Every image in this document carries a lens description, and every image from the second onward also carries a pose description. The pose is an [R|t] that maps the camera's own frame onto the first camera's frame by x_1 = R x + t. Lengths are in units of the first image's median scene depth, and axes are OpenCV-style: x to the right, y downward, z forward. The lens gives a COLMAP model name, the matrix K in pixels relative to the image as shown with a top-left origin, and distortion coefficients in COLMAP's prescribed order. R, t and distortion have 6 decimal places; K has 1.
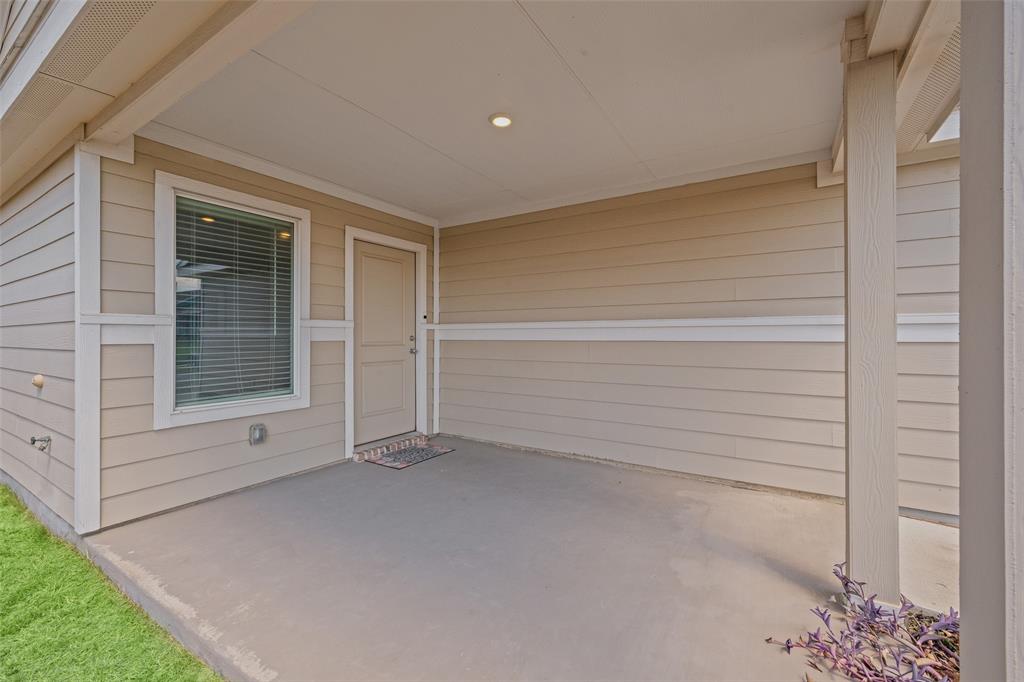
lens RADIAL K [[432.4, 0, 507.0], [0, 432.4, 333.5], [0, 0, 1]] dist [0.004613, -0.000574]
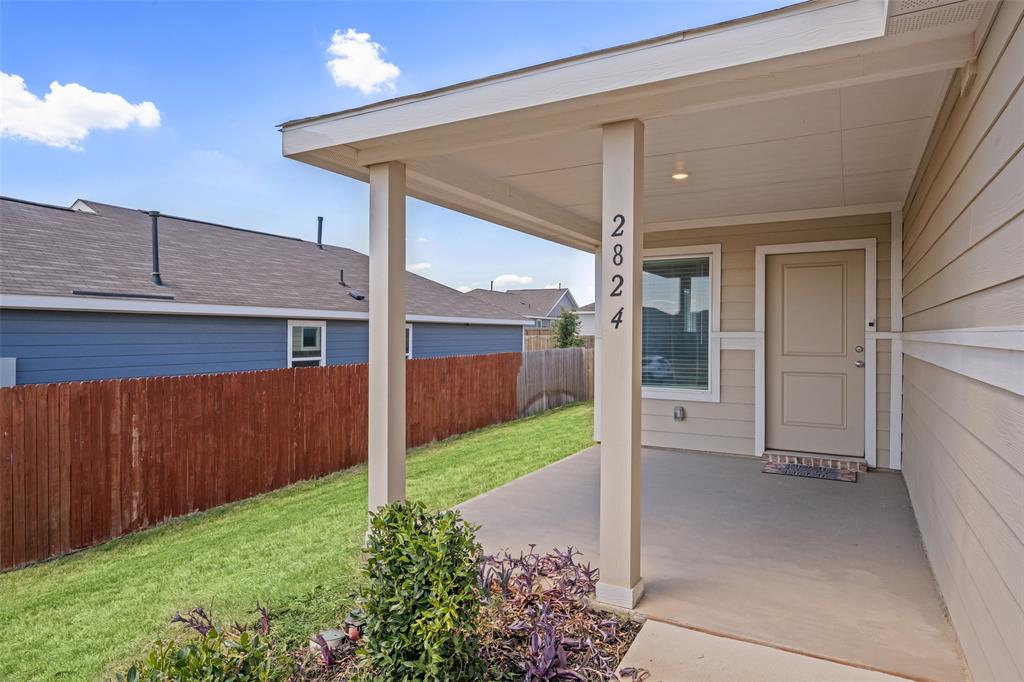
lens RADIAL K [[584.7, 0, 509.1], [0, 584.7, 339.0], [0, 0, 1]] dist [0.002802, -0.002110]
pose [[0.043131, 0.011652, -0.999001, 1.109781], [0.004649, 0.999919, 0.011864, -0.031893], [0.999059, -0.005156, 0.043074, 0.300826]]
